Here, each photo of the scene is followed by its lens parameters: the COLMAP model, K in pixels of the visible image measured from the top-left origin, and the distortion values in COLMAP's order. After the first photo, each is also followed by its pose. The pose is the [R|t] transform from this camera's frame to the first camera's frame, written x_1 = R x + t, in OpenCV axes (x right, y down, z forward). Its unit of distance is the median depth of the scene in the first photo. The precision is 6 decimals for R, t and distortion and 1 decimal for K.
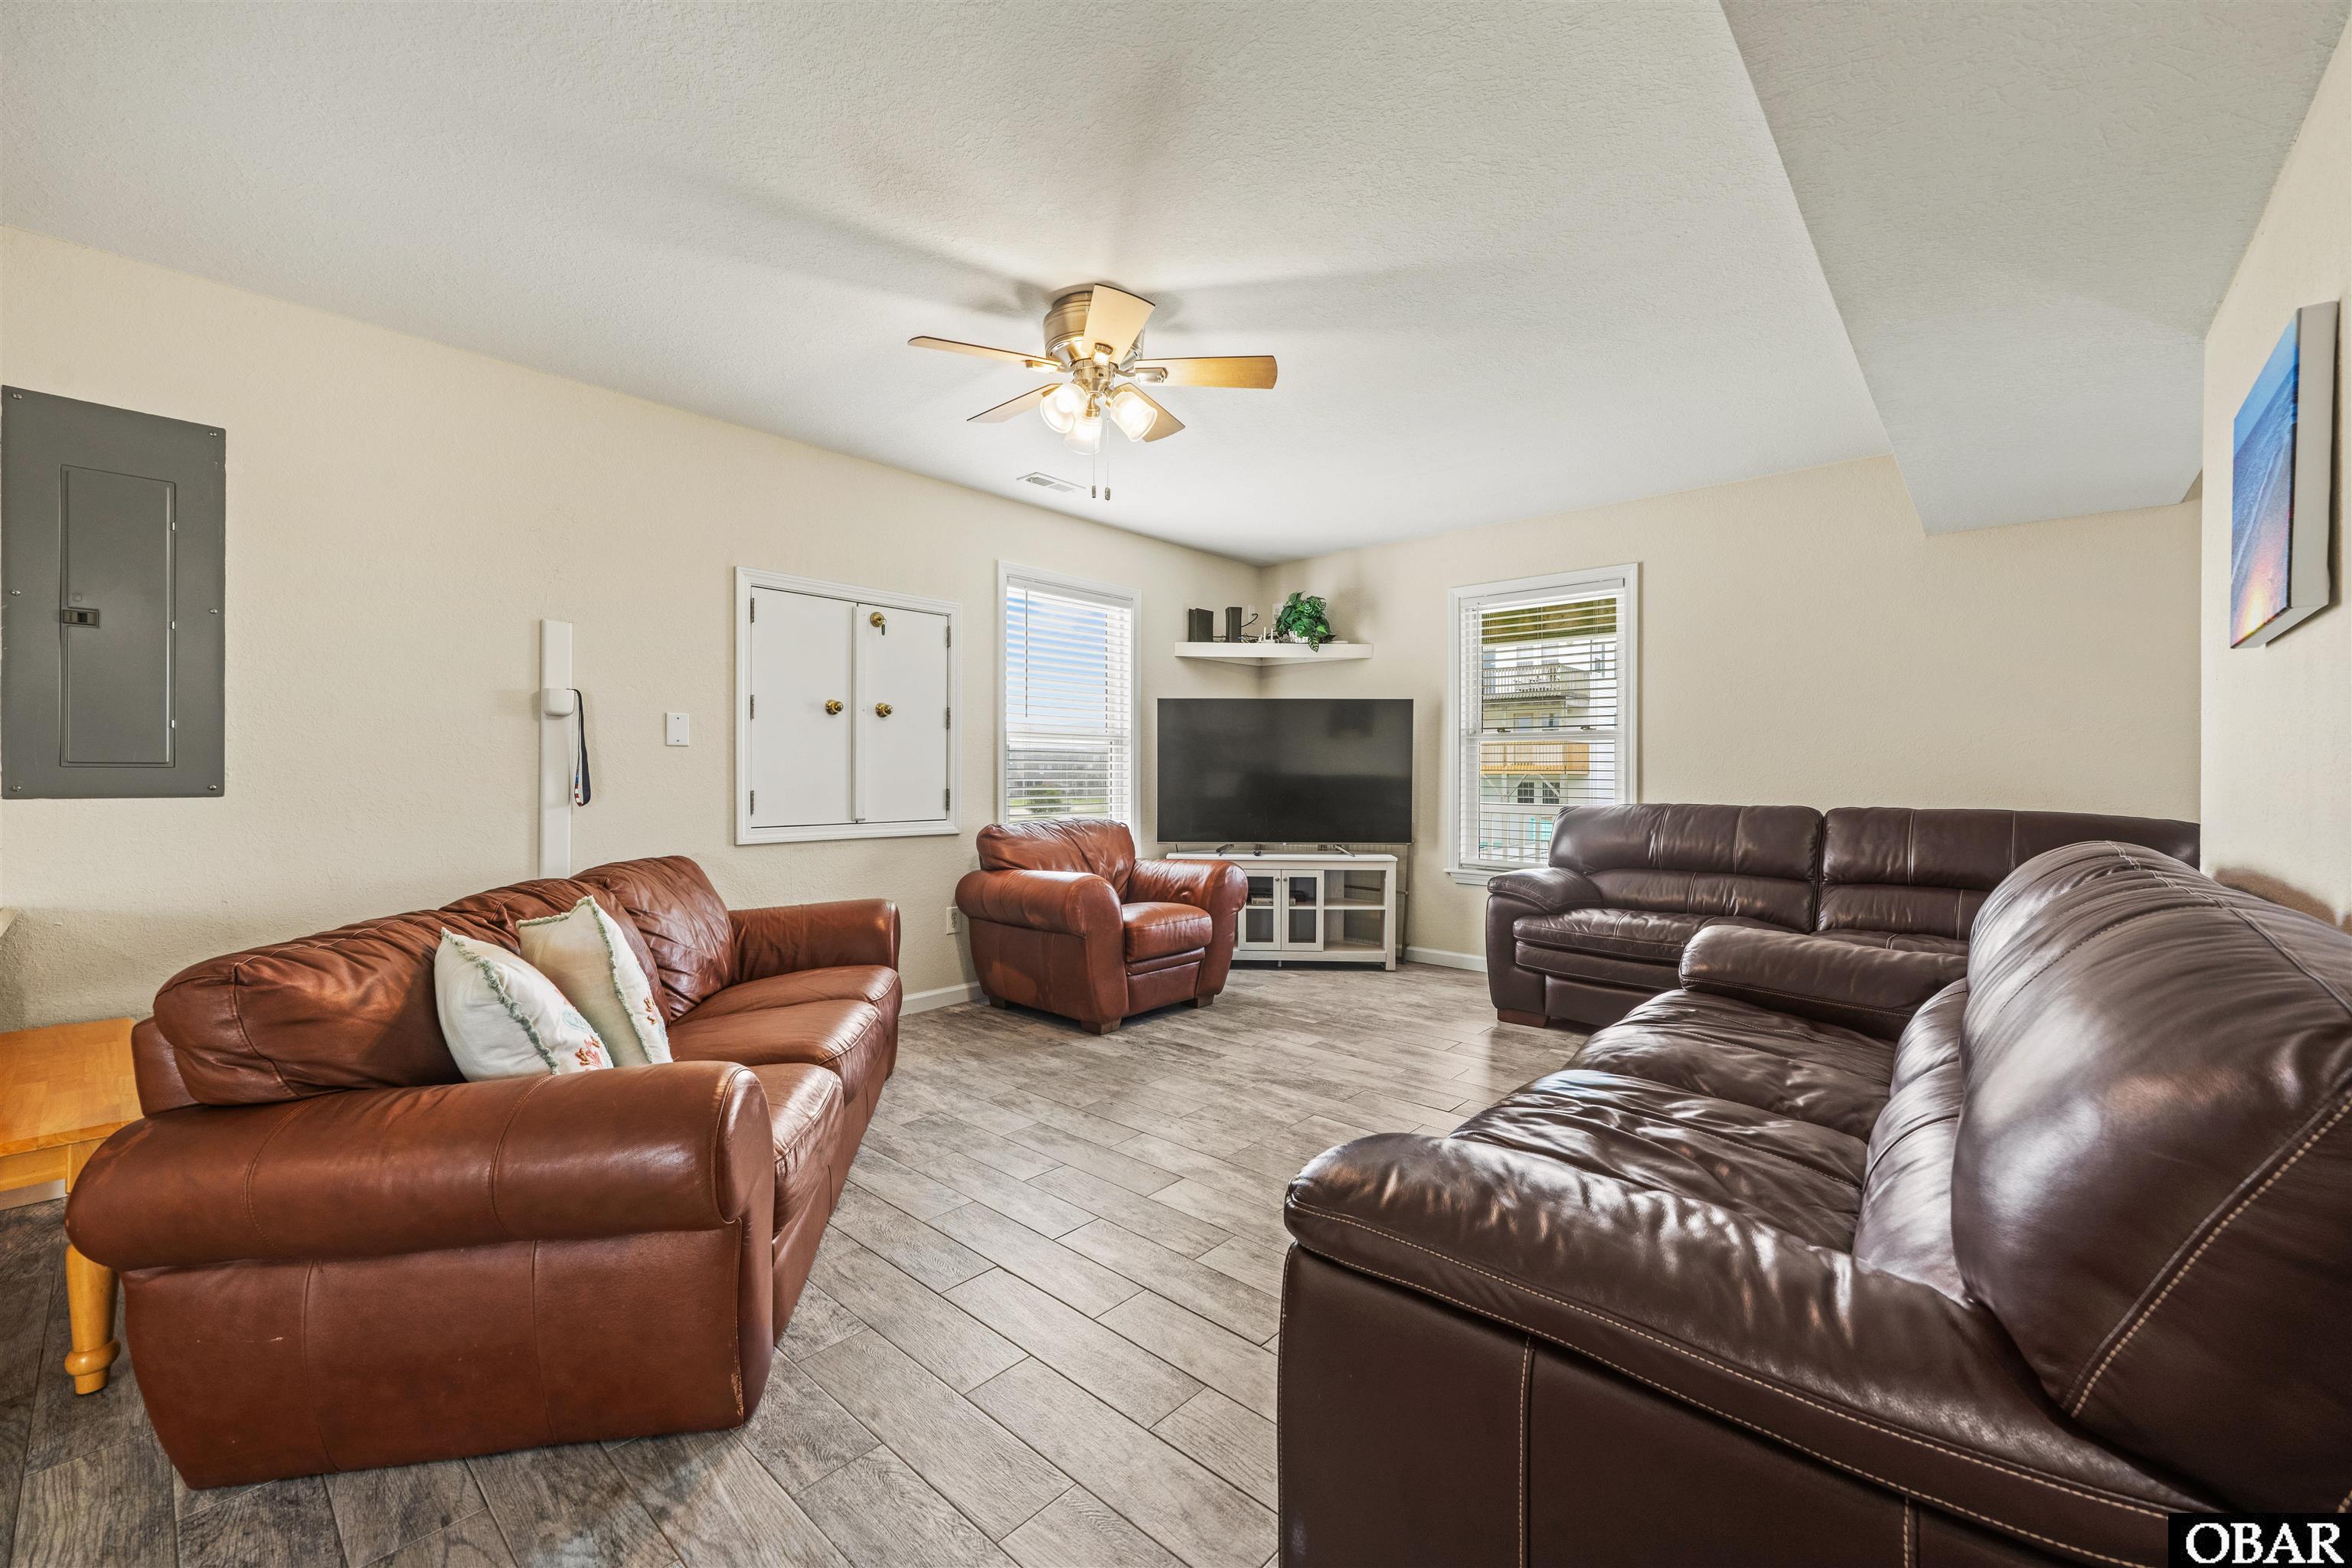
lens RADIAL K [[934.3, 0, 1168.8], [0, 934.3, 783.8], [0, 0, 1]] dist [-0.003801, -0.000717]
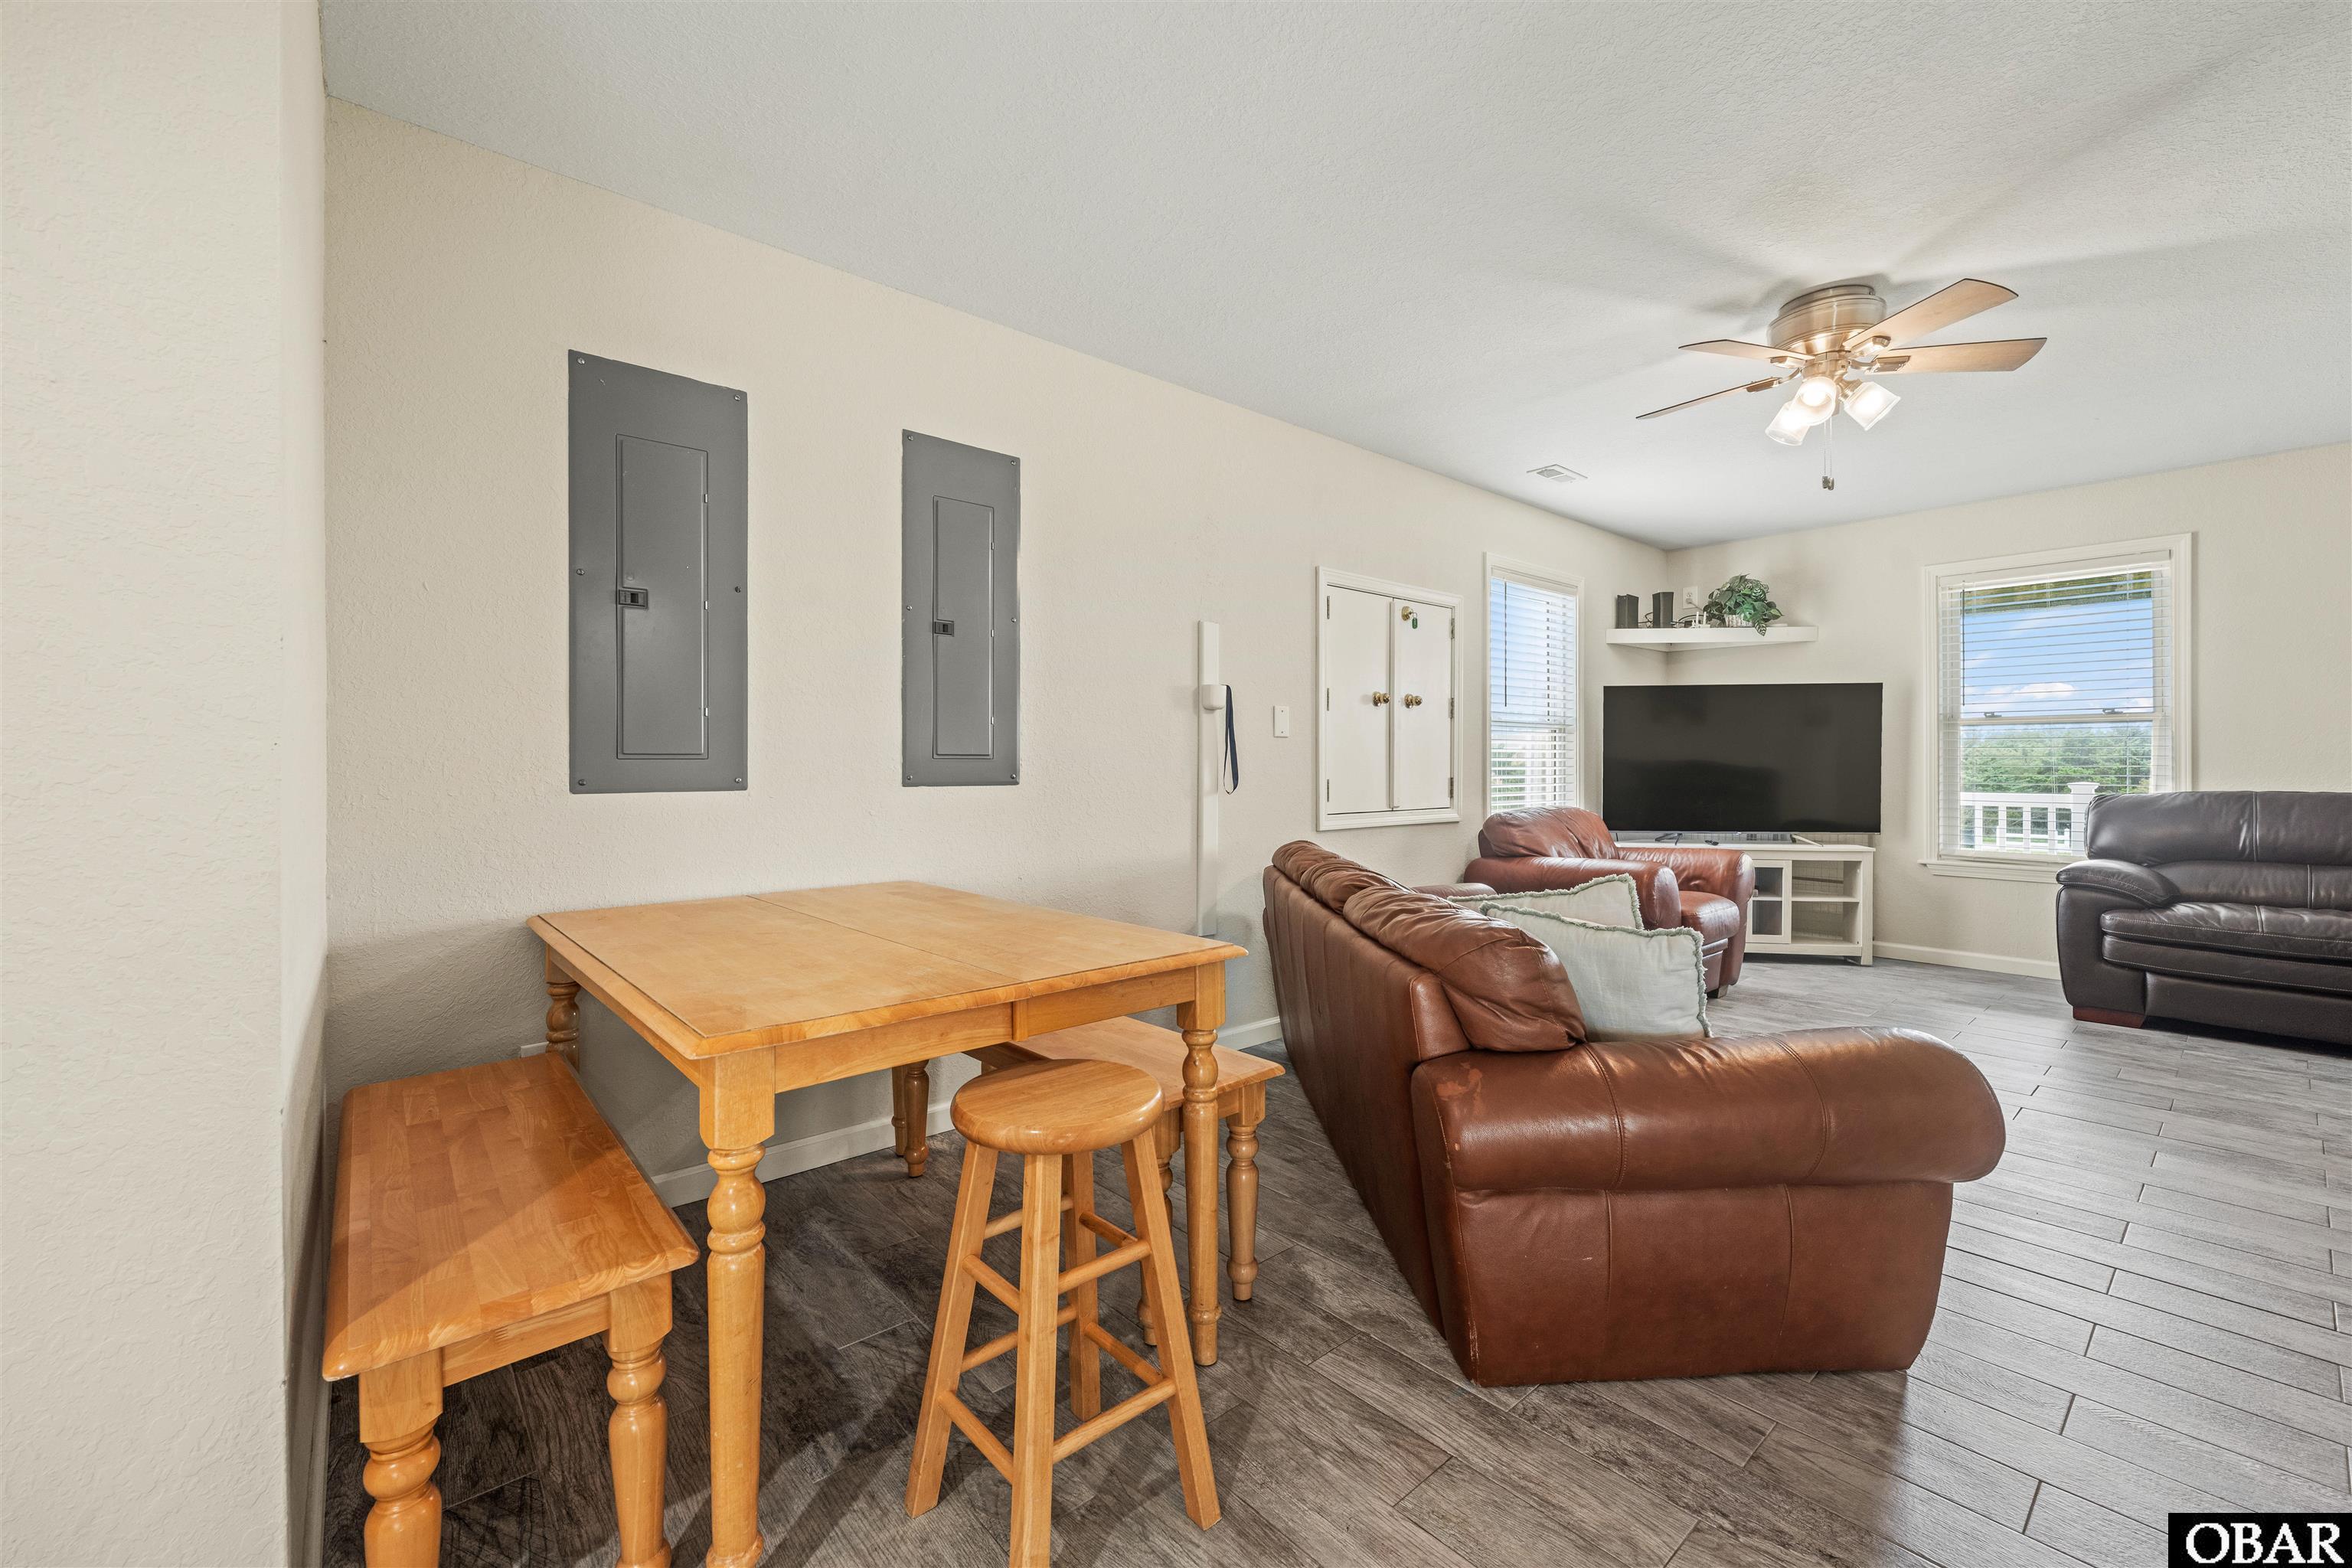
lens RADIAL K [[934.3, 0, 1167.8], [0, 934.3, 774.8], [0, 0, 1]] dist [-0.003801, -0.000717]
pose [[0.990620, -0.001858, -0.136634, -0.434859], [0.002092, 0.999997, 0.001570, 0.001069], [0.136631, -0.001841, 0.990620, -0.065961]]
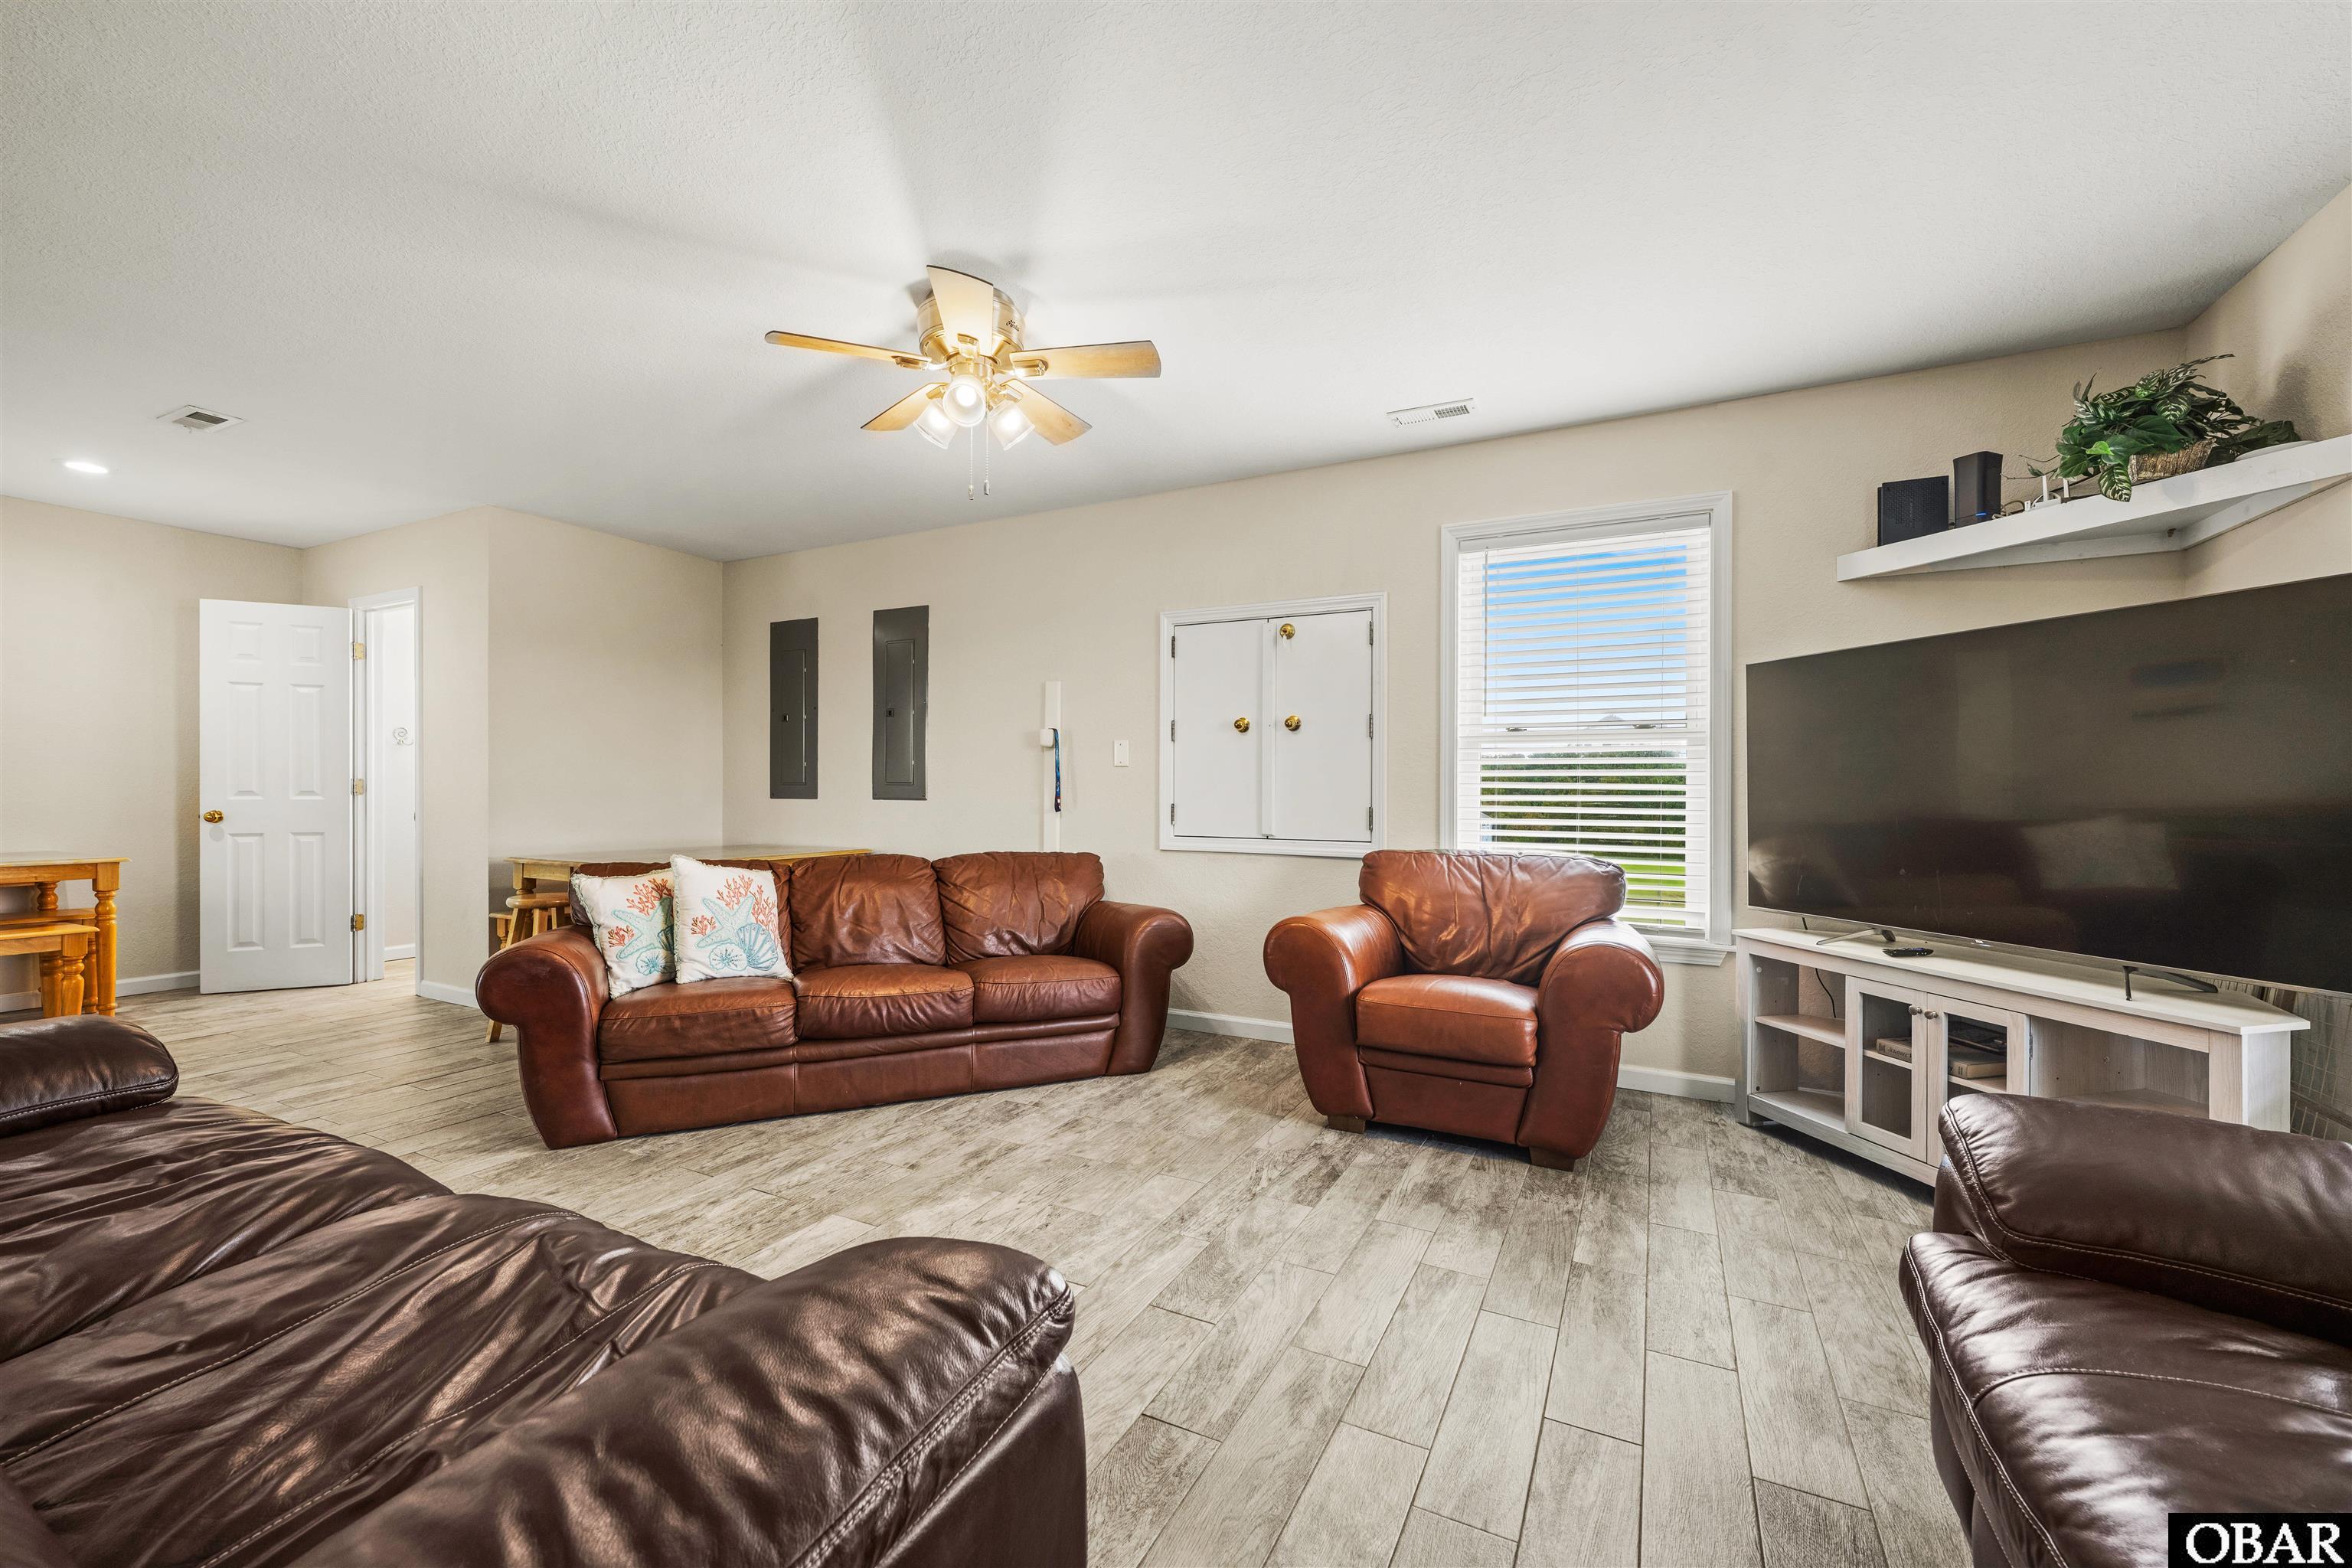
lens RADIAL K [[934.3, 0, 1191.0], [0, 934.3, 794.1], [0, 0, 1]] dist [-0.003801, -0.000717]
pose [[0.261640, 0.002605, -0.965162, 0.606353], [-0.013952, 0.999902, -0.001084, -0.003424], [0.965065, 0.013750, 0.261650, 0.651004]]
